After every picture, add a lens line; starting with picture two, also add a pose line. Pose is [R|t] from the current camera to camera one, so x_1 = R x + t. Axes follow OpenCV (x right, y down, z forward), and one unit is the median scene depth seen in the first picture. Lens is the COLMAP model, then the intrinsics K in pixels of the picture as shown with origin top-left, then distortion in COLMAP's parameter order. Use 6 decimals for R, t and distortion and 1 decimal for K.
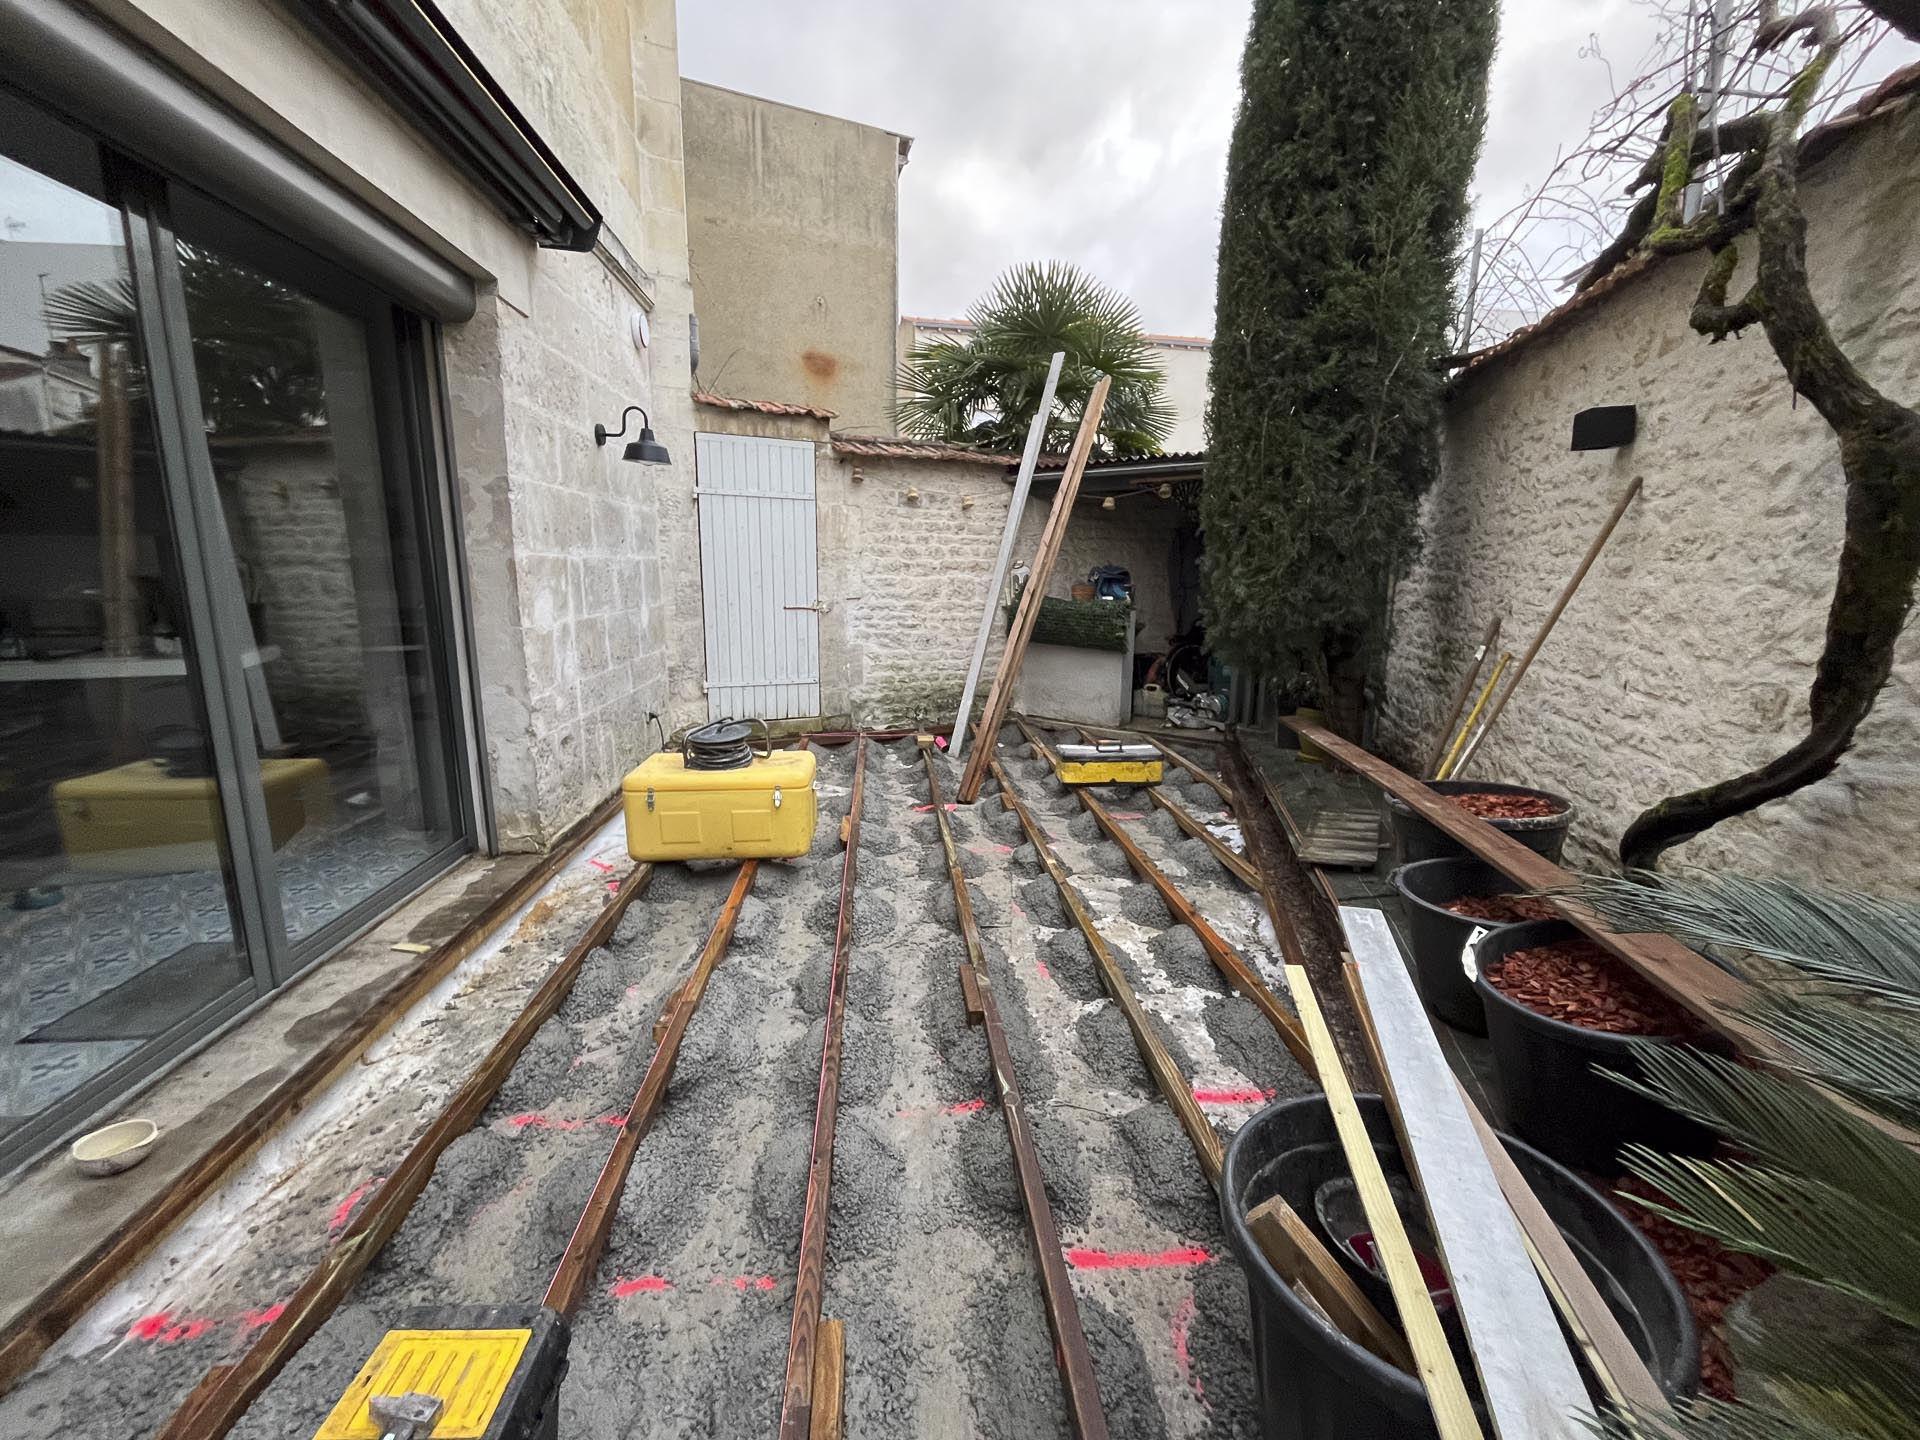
lens RADIAL K [[785.1, 0, 953.5], [0, 785.1, 720.9], [0, 0, 1]] dist [0.000457, -0.000097]
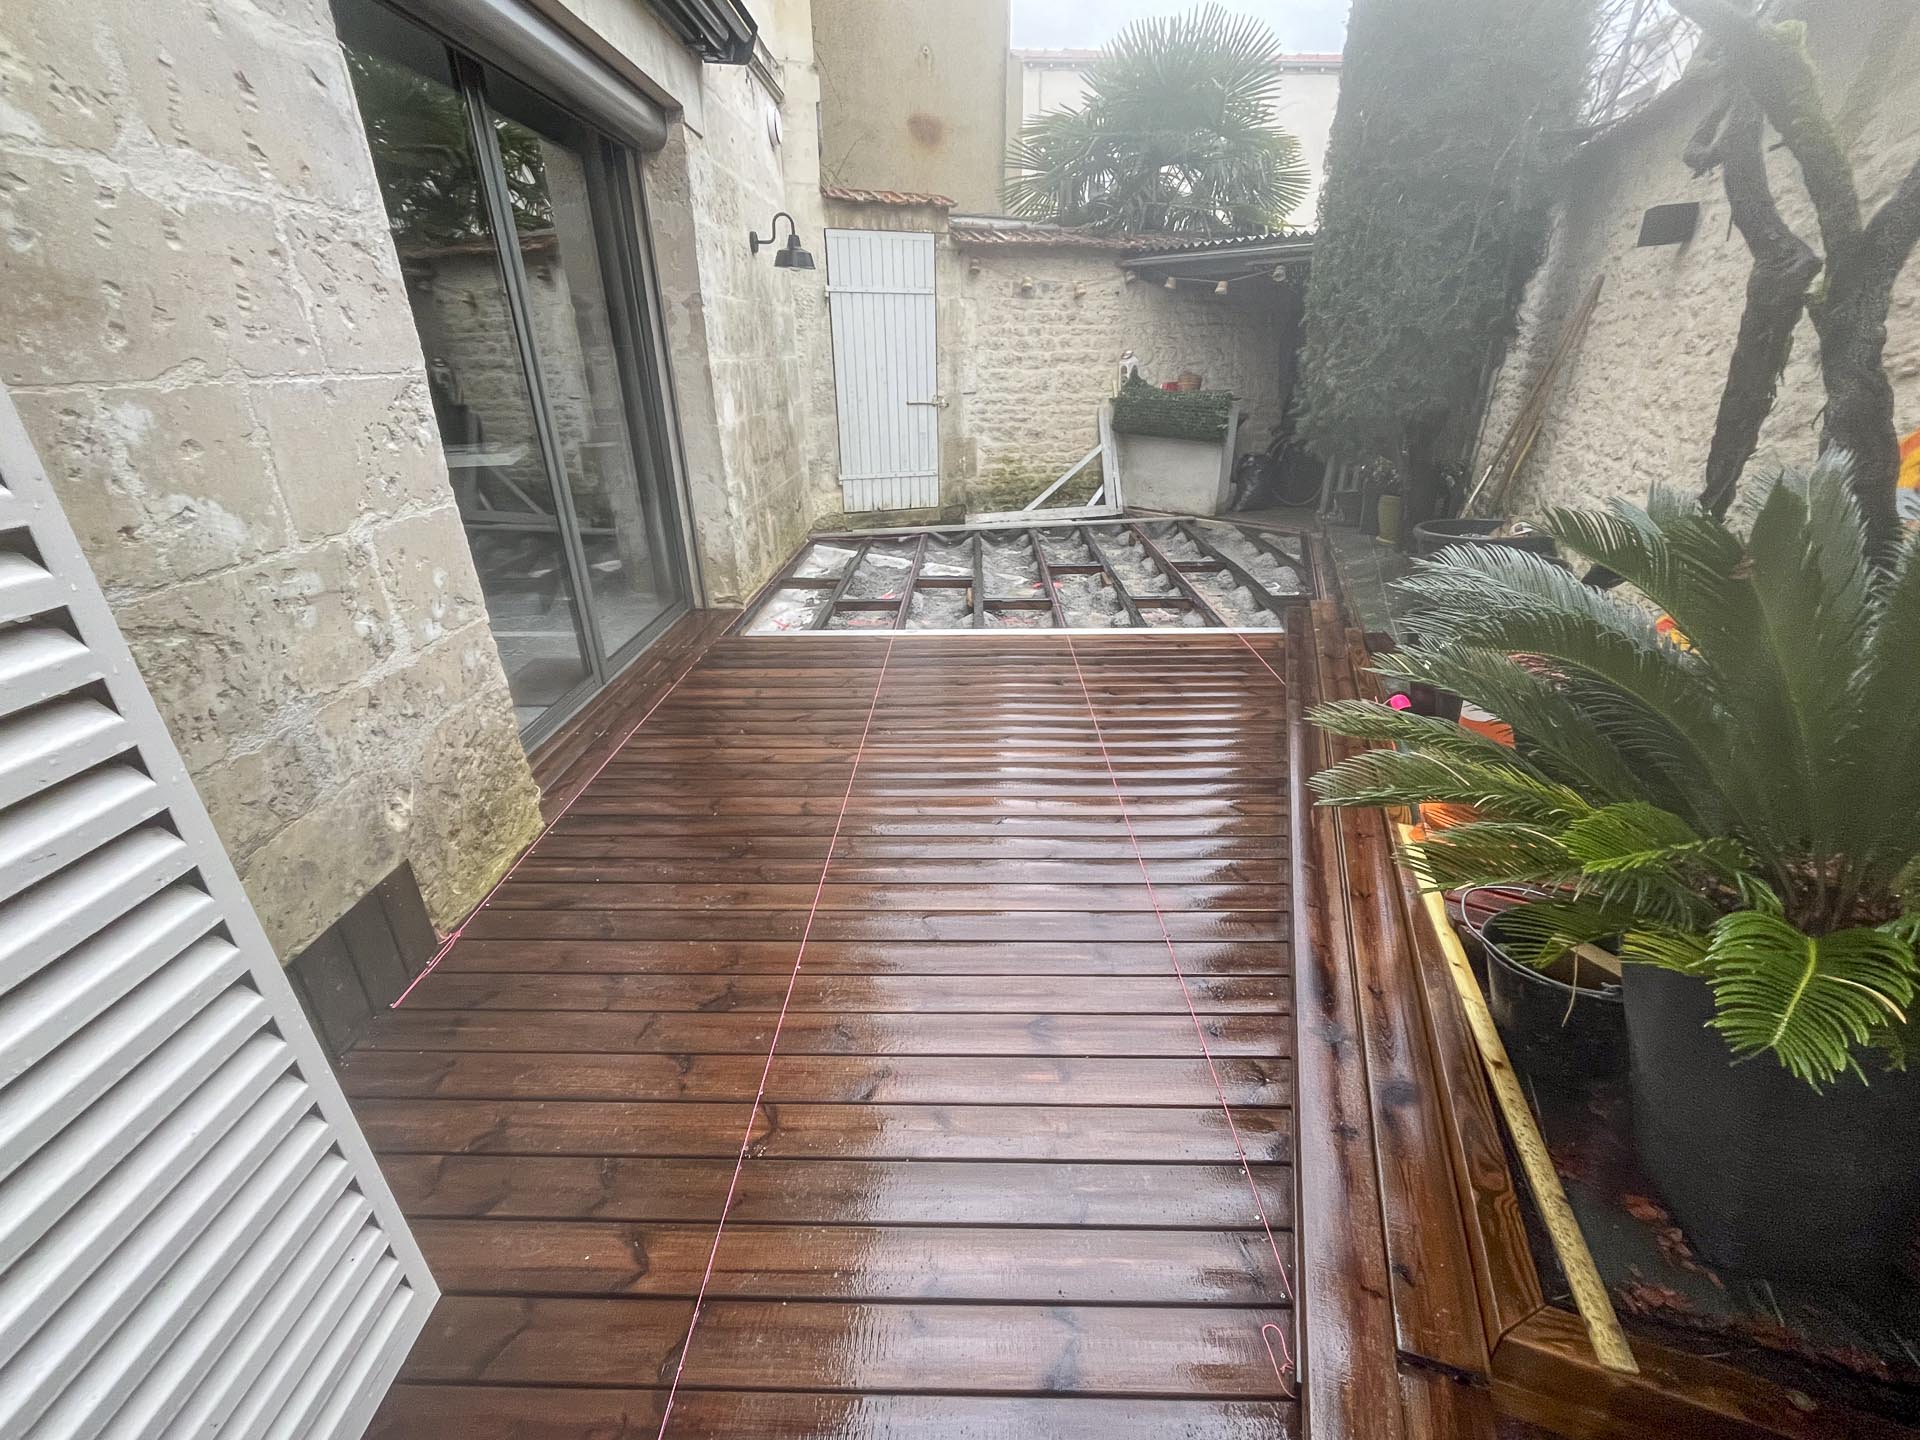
lens RADIAL K [[781.8, 0, 956.9], [0, 781.8, 716.8], [0, 0, 1]] dist [-0.000741, -0.000391]
pose [[0.993584, 0.028842, -0.109355, -0.016312], [-0.001589, 0.970398, 0.241507, 0.018280], [0.113083, -0.239784, 0.964218, -0.161861]]
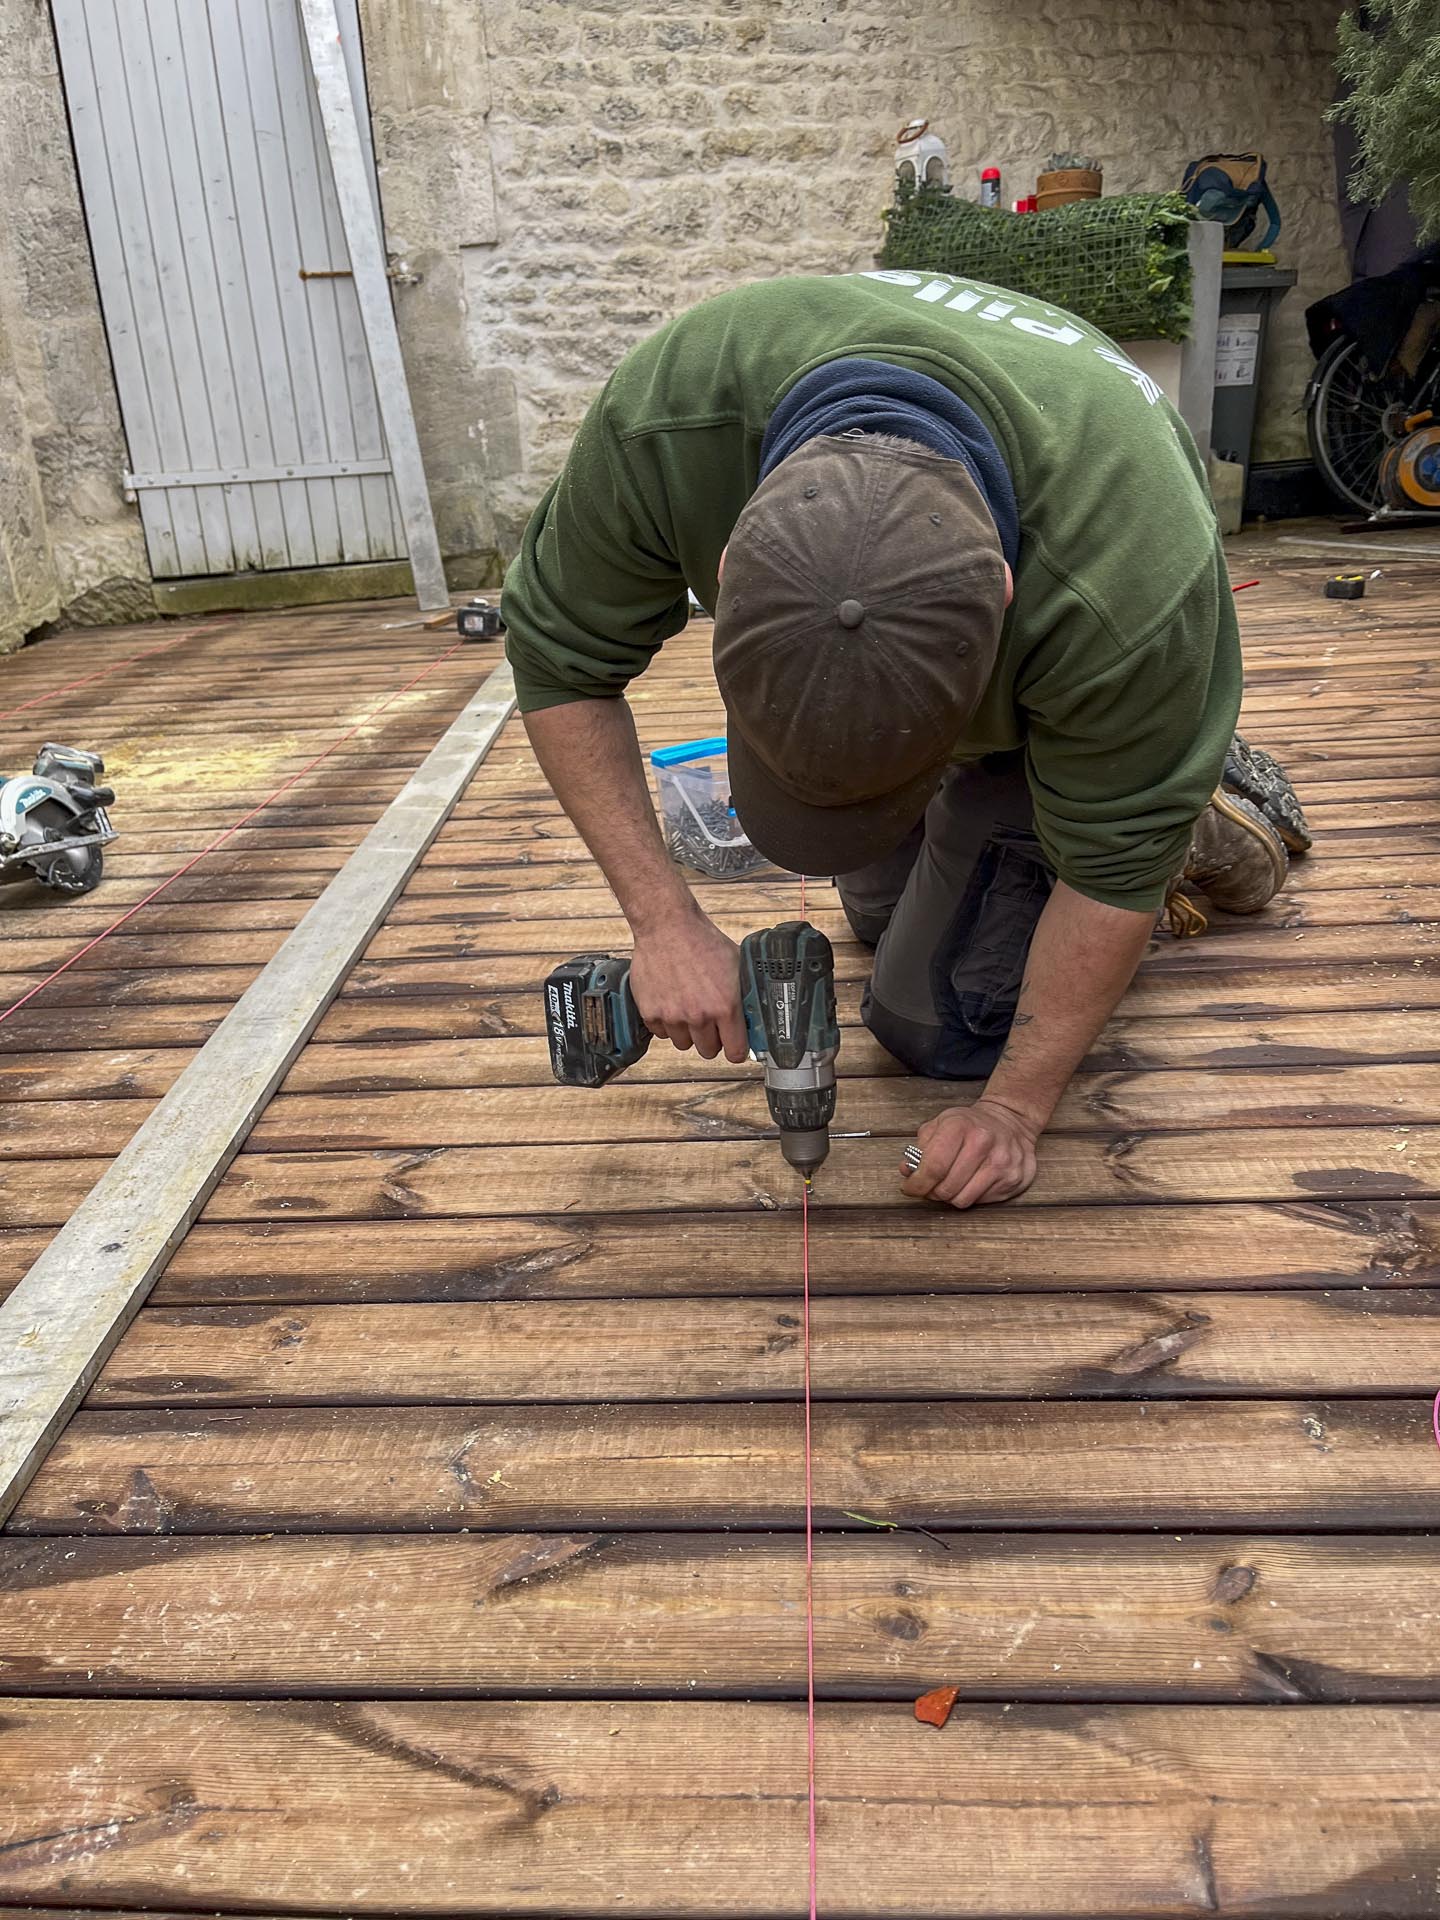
lens RADIAL K [[1443.9, 0, 720.0], [0, 1443.9, 960.0], [0, 0, 1]] dist [0.067275, -0.084620]
pose [[0.986395, -0.008144, -0.164192, 0.128109], [0.038488, 0.982455, 0.182484, 0.079704], [0.159826, -0.186321, 0.969402, 0.266755]]
